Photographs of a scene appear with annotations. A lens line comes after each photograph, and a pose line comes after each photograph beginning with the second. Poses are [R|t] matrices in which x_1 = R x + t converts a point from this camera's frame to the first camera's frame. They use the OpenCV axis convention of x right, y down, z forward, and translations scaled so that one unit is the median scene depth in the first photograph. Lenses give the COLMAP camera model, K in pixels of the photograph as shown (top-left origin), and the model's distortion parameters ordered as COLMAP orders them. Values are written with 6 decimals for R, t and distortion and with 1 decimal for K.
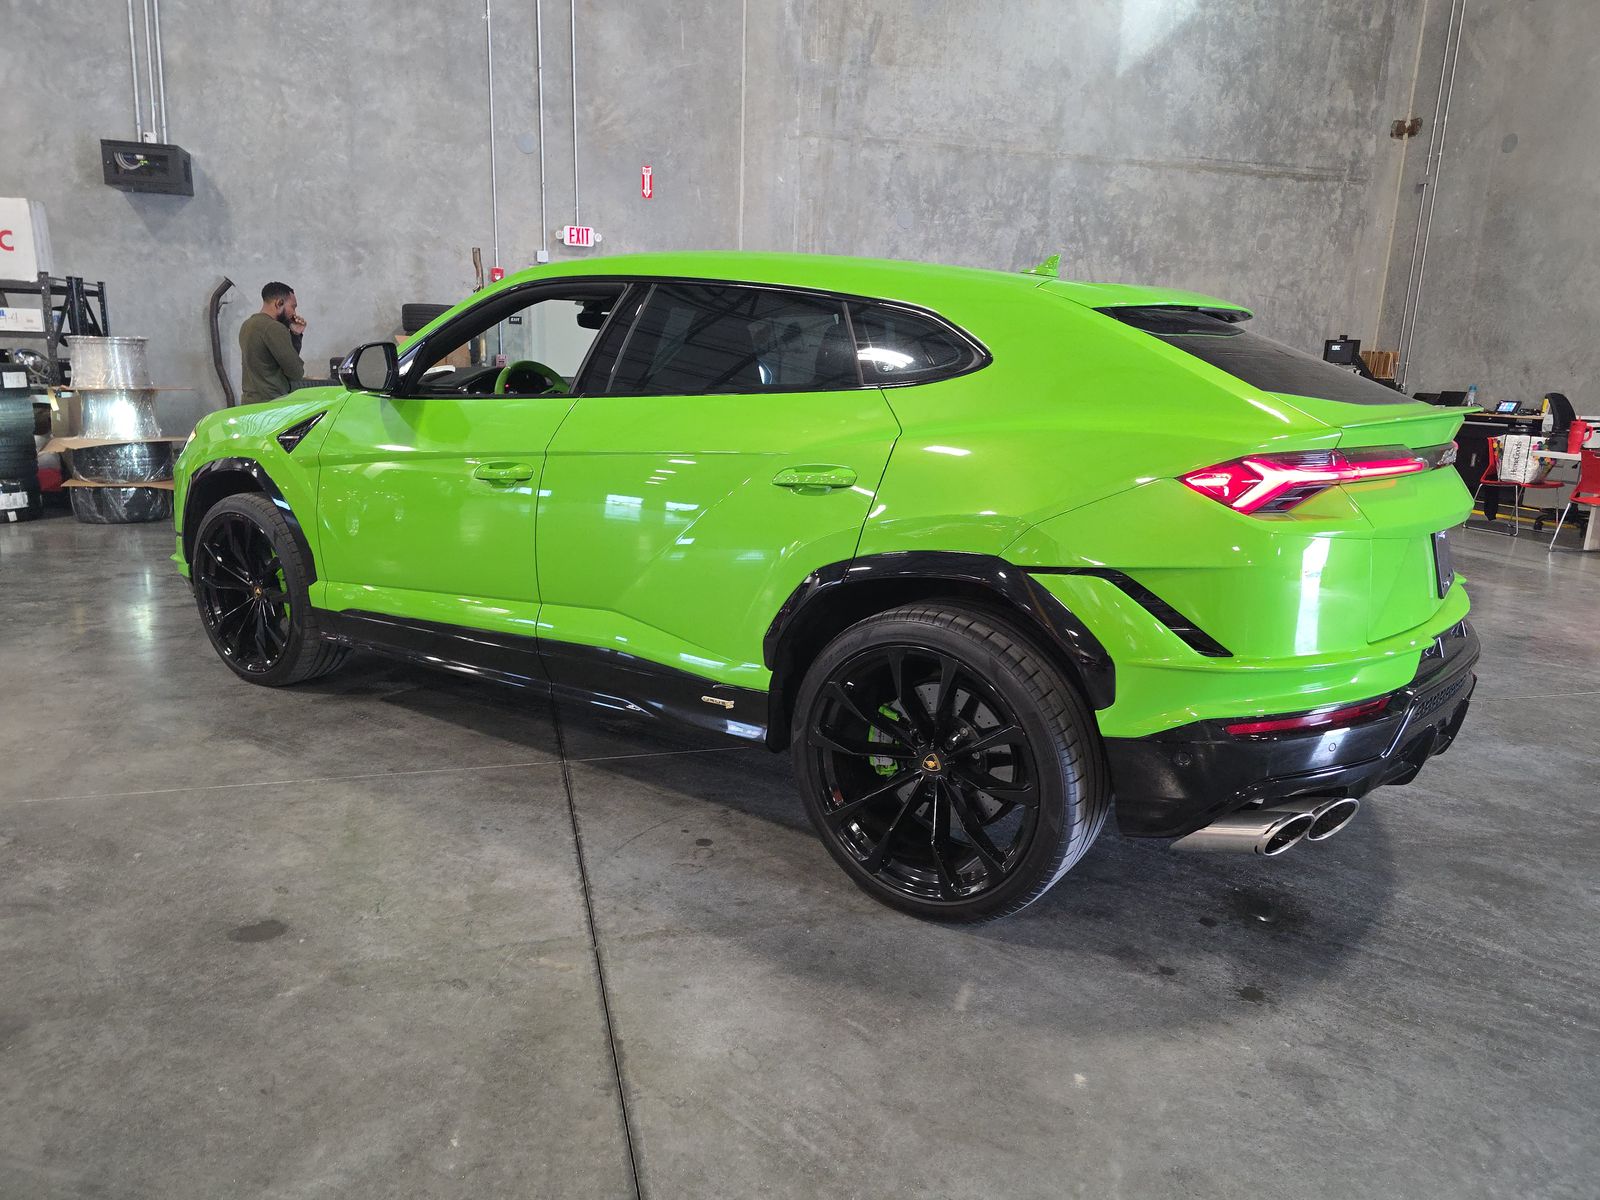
lens RADIAL K [[1096.4, 0, 812.9], [0, 1096.4, 593.2], [0, 0, 1]] dist [0.049294, -0.046623]
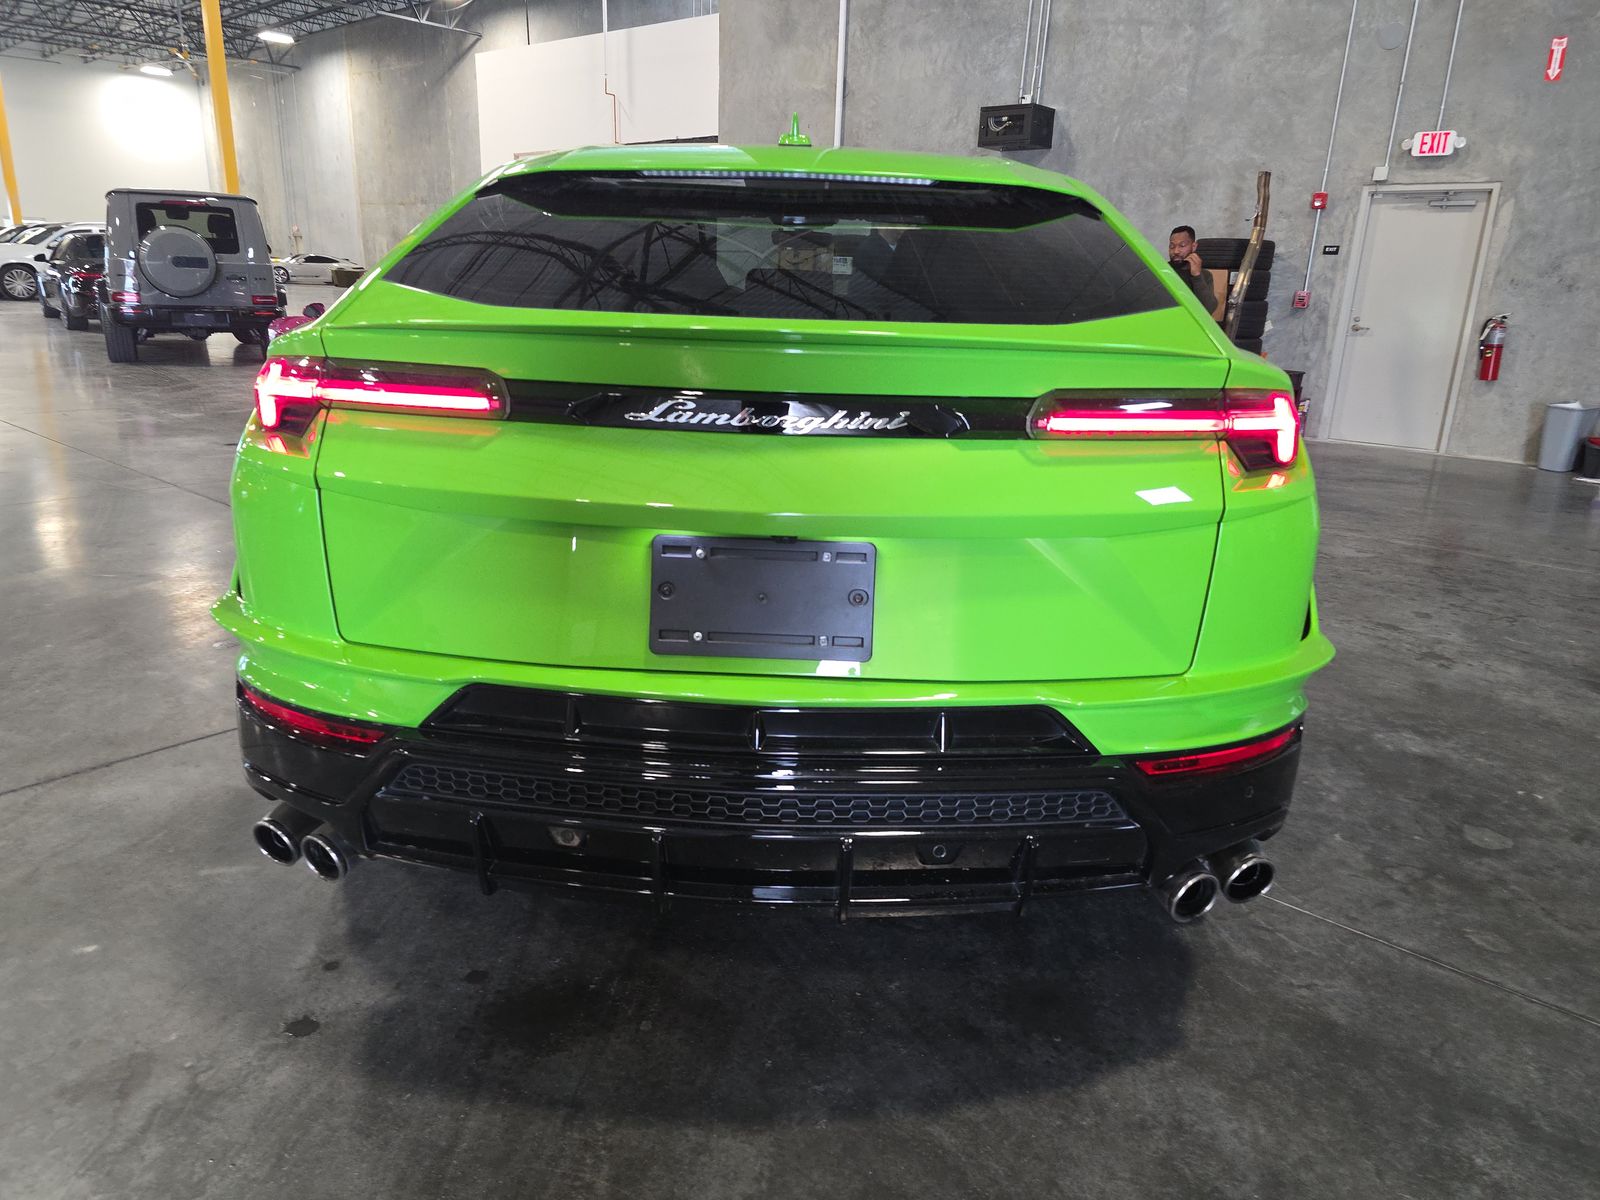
lens RADIAL K [[1096.4, 0, 789.9], [0, 1096.4, 596.9], [0, 0, 1]] dist [0.049294, -0.046623]
pose [[0.532034, 0.223411, -0.816717, 0.292740], [-0.189718, 0.971492, 0.142162, -0.031722], [0.825195, 0.079311, 0.559252, 0.202621]]
